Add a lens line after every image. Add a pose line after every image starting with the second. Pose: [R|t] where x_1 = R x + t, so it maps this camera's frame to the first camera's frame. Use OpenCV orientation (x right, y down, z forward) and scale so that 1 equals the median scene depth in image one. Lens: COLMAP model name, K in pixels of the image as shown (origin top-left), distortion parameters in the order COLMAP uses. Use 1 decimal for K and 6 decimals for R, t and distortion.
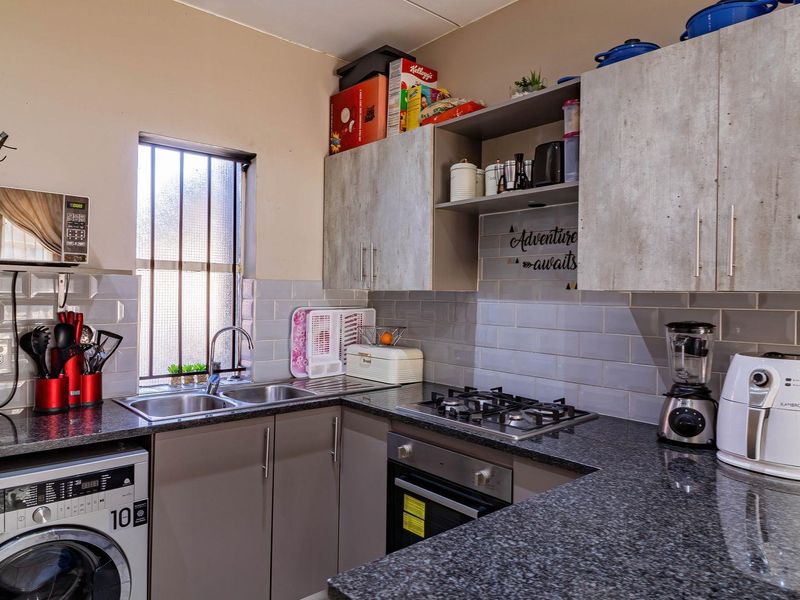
lens RADIAL K [[540.6, 0, 401.3], [0, 540.6, 292.1], [0, 0, 1]] dist [-0.007464, -0.005782]
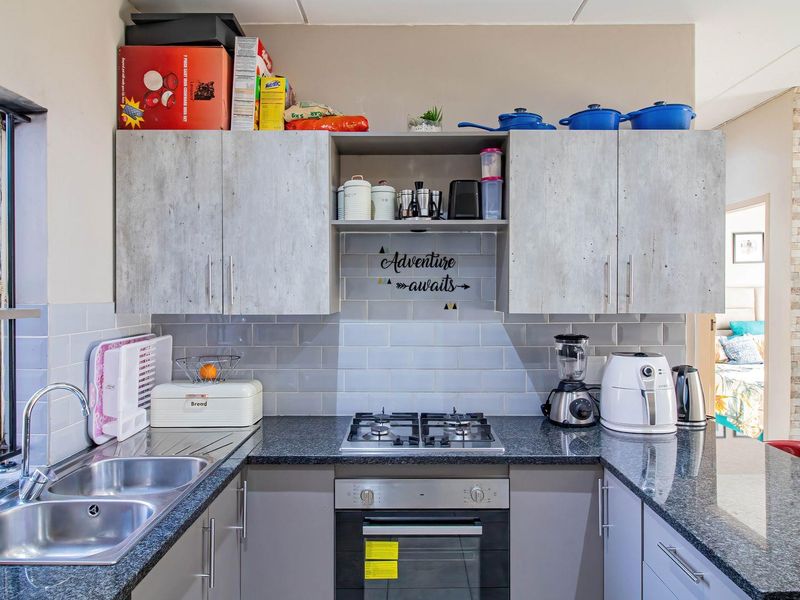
lens RADIAL K [[540.6, 0, 412.4], [0, 540.6, 294.2], [0, 0, 1]] dist [-0.007464, -0.005782]
pose [[0.657727, -0.015541, 0.753096, -0.567479], [0.007595, 0.999873, 0.014001, -0.051492], [-0.753218, -0.003489, 0.657762, 0.311501]]
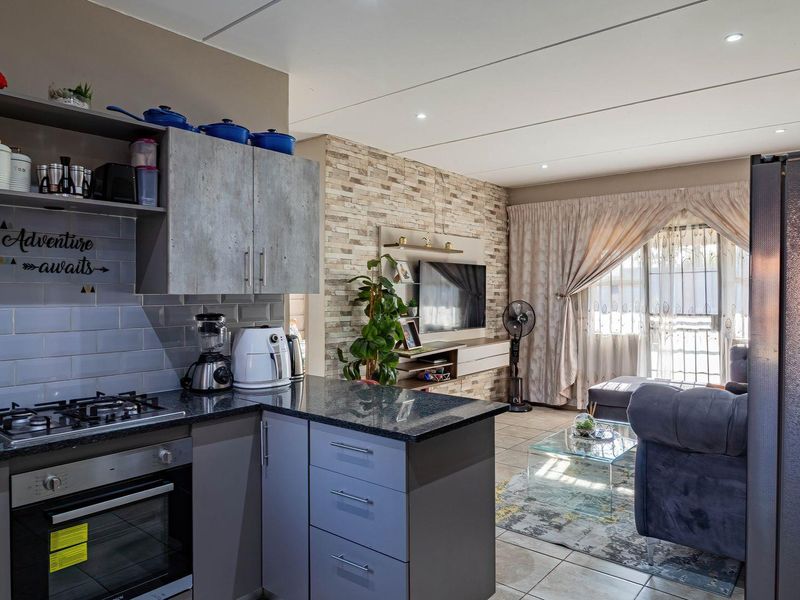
lens RADIAL K [[540.6, 0, 403.0], [0, 540.6, 296.1], [0, 0, 1]] dist [-0.007464, -0.005782]
pose [[-0.156628, -0.019669, 0.987462, -0.838132], [-0.002542, 0.999806, 0.019512, -0.020307], [-0.987654, 0.000546, -0.156647, 0.527619]]
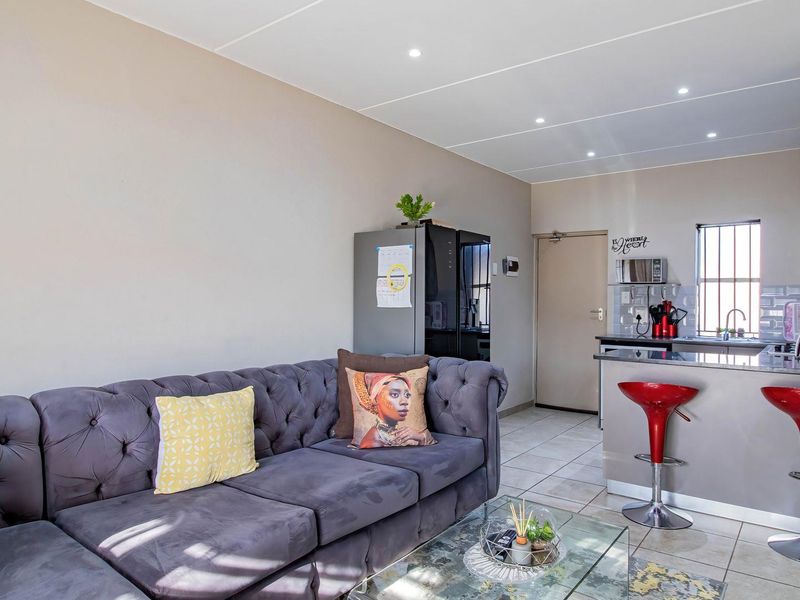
lens RADIAL K [[540.6, 0, 406.1], [0, 540.6, 298.1], [0, 0, 1]] dist [-0.007464, -0.005782]
pose [[0.196836, -0.011673, -0.980367, 1.627783], [-0.002243, 0.999921, -0.012356, 0.057276], [0.980434, 0.004631, 0.196795, -0.714373]]
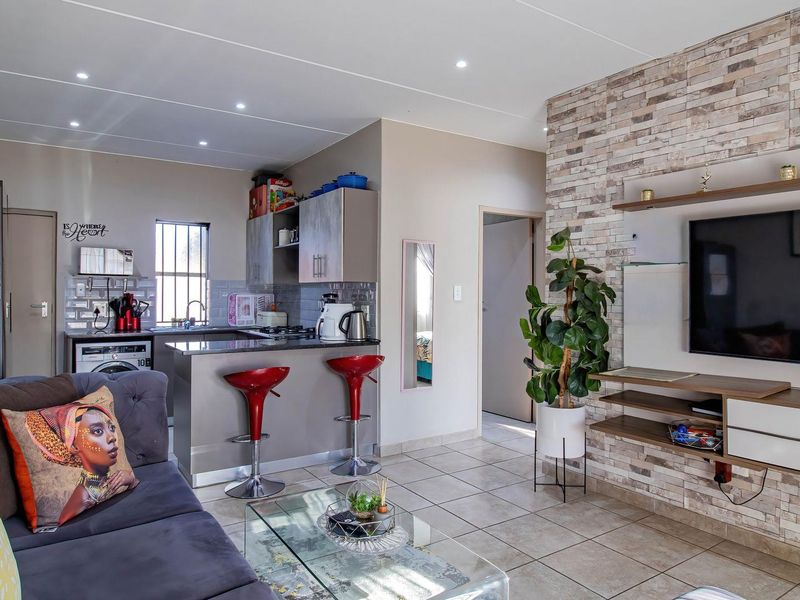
lens RADIAL K [[540.6, 0, 412.6], [0, 540.6, 297.3], [0, 0, 1]] dist [-0.007464, -0.005782]
pose [[0.992324, -0.004504, -0.123580, 0.999246], [0.005516, 0.999954, 0.007845, 0.041543], [0.123539, -0.008466, 0.992304, -1.316450]]
